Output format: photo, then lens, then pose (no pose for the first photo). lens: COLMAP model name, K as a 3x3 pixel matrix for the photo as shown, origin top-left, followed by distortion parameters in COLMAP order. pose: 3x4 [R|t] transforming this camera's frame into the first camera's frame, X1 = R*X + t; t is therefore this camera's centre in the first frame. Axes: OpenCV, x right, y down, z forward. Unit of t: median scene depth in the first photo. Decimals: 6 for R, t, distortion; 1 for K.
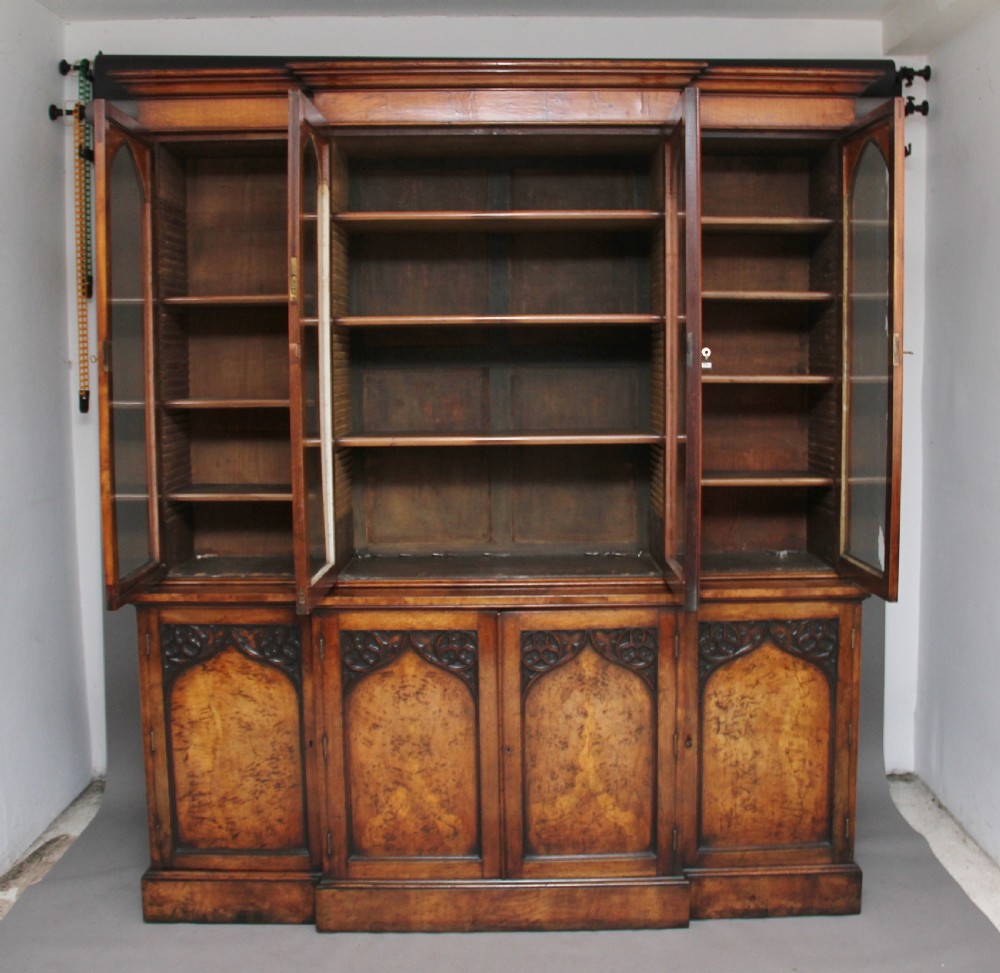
lens RADIAL K [[1315.8, 0, 504.4], [0, 1315.8, 496.4], [0, 0, 1]] dist [-0.176383, 0.000000]
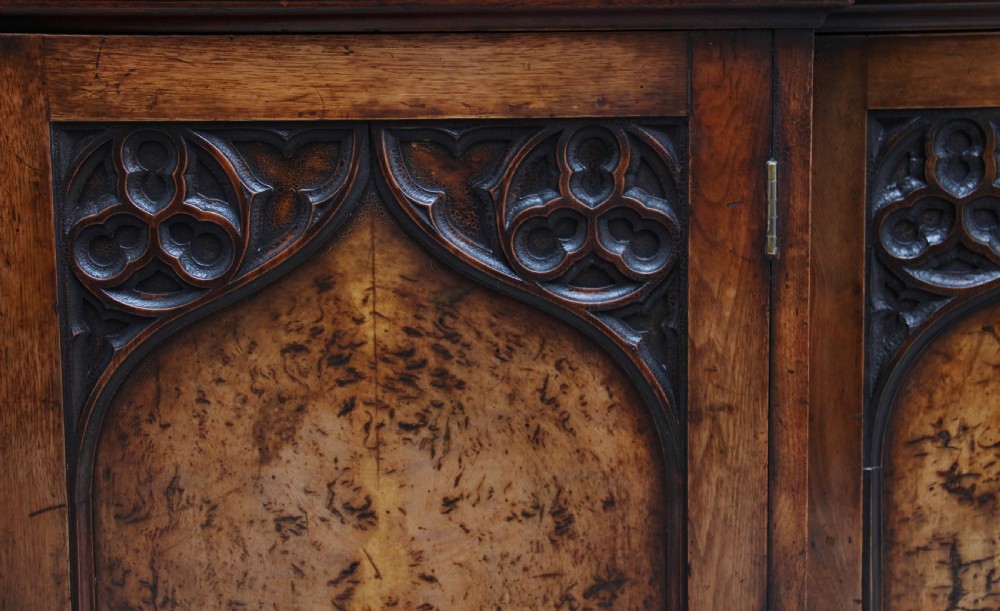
lens RADIAL K [[1452.3, 0, 545.2], [0, 1452.3, 265.1], [0, 0, 1]] dist [0.079746, 0.000000]
pose [[0.999689, 0.010702, -0.022544, 0.098366], [-0.010472, 0.999892, 0.010309, 0.120714], [0.022652, -0.010070, 0.999693, 0.750412]]
